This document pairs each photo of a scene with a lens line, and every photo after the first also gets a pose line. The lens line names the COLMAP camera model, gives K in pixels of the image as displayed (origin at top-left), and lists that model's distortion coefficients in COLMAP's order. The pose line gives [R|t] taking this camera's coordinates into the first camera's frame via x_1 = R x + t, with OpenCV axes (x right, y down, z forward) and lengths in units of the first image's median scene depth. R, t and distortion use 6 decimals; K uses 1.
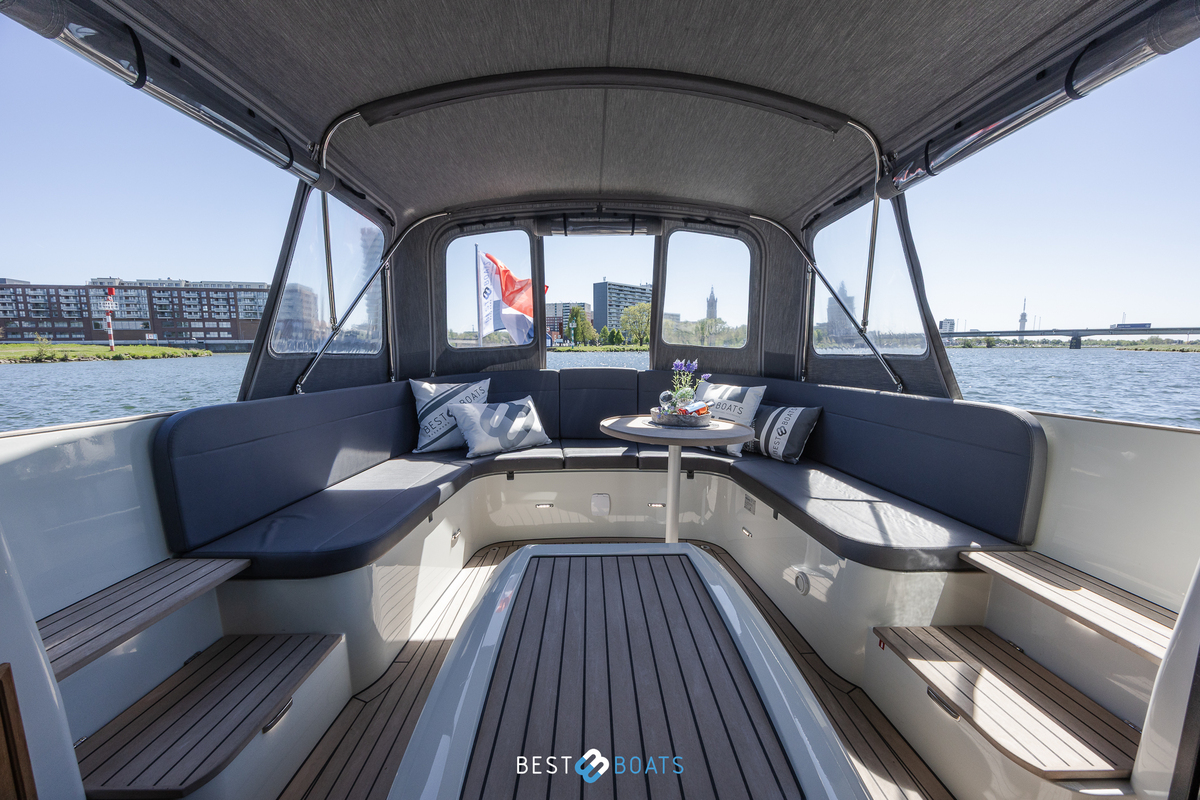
lens RADIAL K [[478.4, 0, 600.0], [0, 478.4, 400.0], [0, 0, 1]] dist [0.008663, -0.000490]
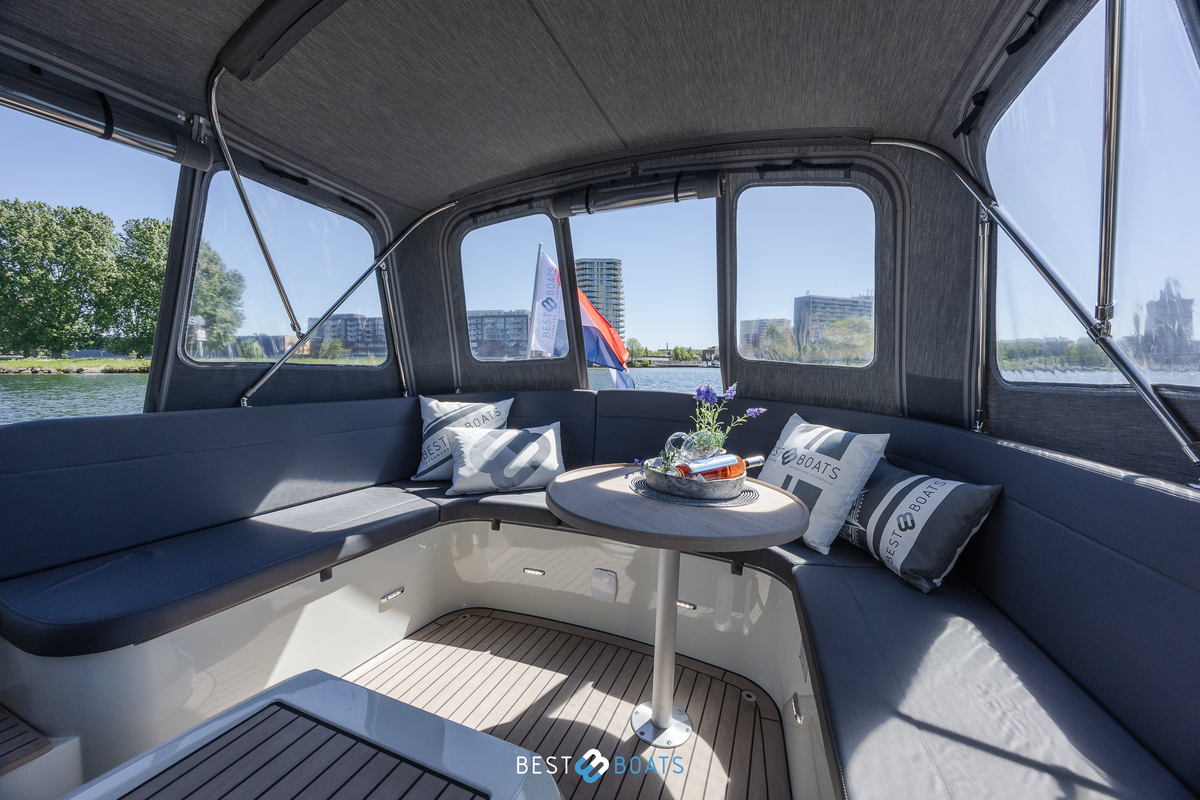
lens RADIAL K [[468.9, 0, 592.8], [0, 468.9, 400.7], [0, 0, 1]] dist [-0.002268, -0.000180]
pose [[0.909718, 0.046600, -0.412604, 0.259217], [-0.061250, 0.997872, -0.022344, -0.035314], [0.410685, 0.045599, 0.910636, 0.359041]]
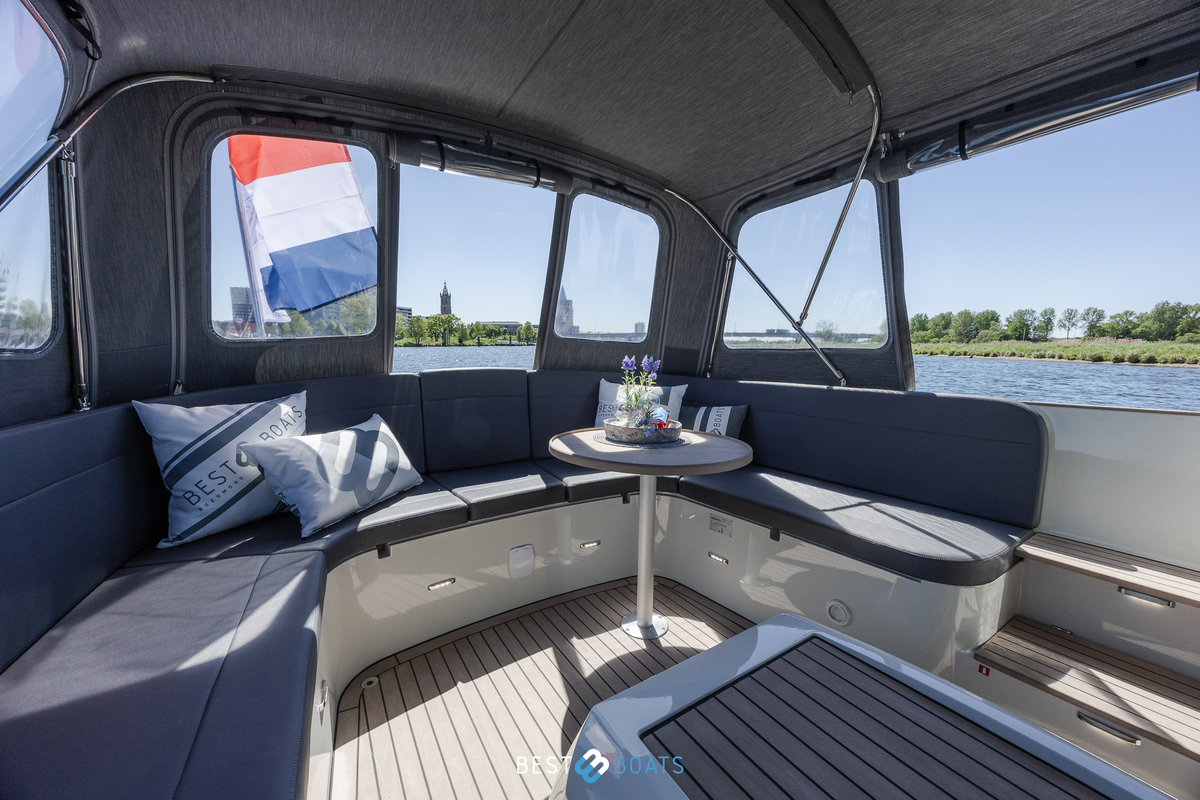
lens RADIAL K [[467.8, 0, 606.8], [0, 467.8, 400.4], [0, 0, 1]] dist [0.000117, -0.000182]
pose [[0.848008, -0.060499, 0.526519, -0.245986], [0.054315, 0.998153, 0.027213, -0.032160], [-0.527193, 0.005521, 0.849728, 0.344540]]
